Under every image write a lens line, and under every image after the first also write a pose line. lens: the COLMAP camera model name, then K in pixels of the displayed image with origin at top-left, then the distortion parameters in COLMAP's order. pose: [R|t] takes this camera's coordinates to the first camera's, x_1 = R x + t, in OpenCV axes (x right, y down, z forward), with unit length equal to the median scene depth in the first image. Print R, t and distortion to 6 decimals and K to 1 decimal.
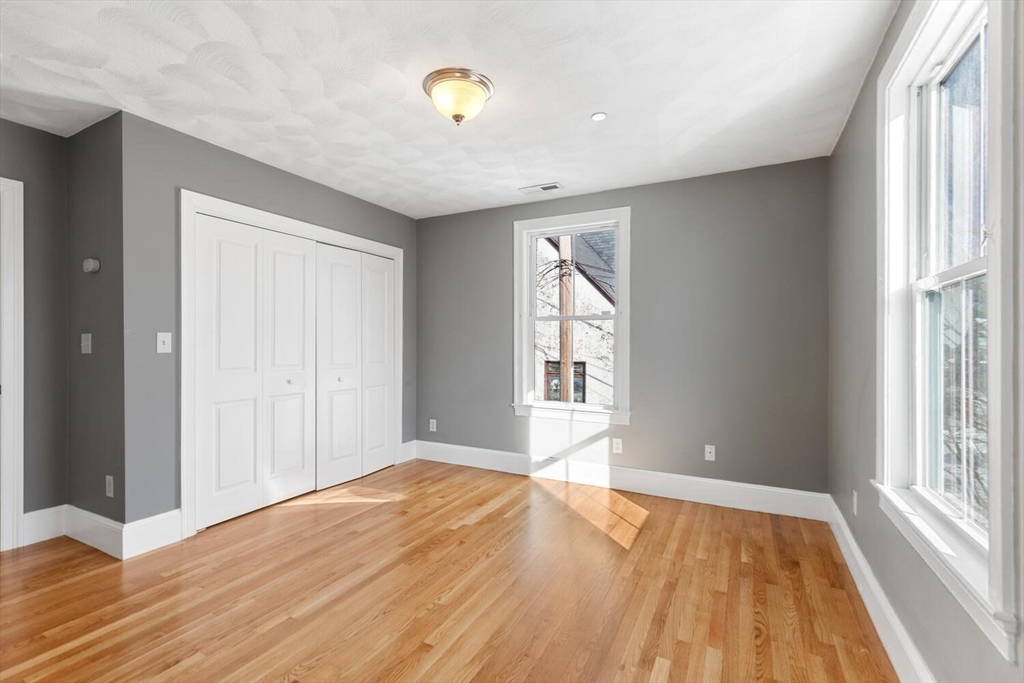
lens RADIAL K [[464.0, 0, 510.5], [0, 464.0, 333.7], [0, 0, 1]] dist [0.001430, -0.000292]
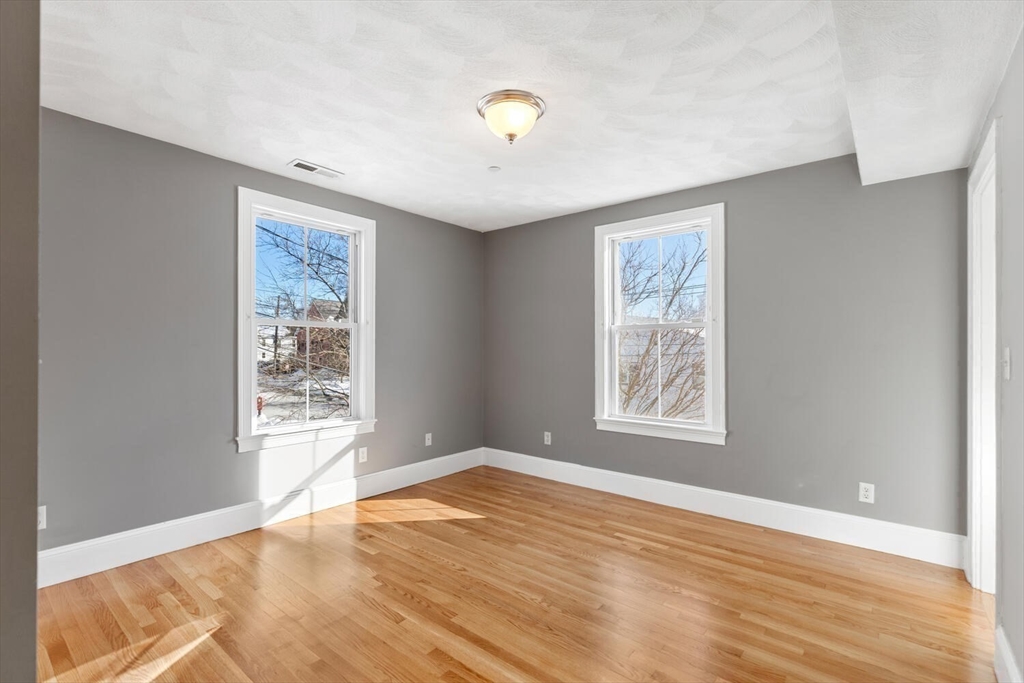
lens RADIAL K [[460.7, 0, 512.0], [0, 460.7, 341.5], [0, 0, 1]] dist [-0.000195, -0.000023]
pose [[0.214913, 0.012114, 0.976558, -0.673417], [-0.011599, 0.999884, -0.009850, 0.002793], [-0.976564, -0.009210, 0.215029, 0.474910]]
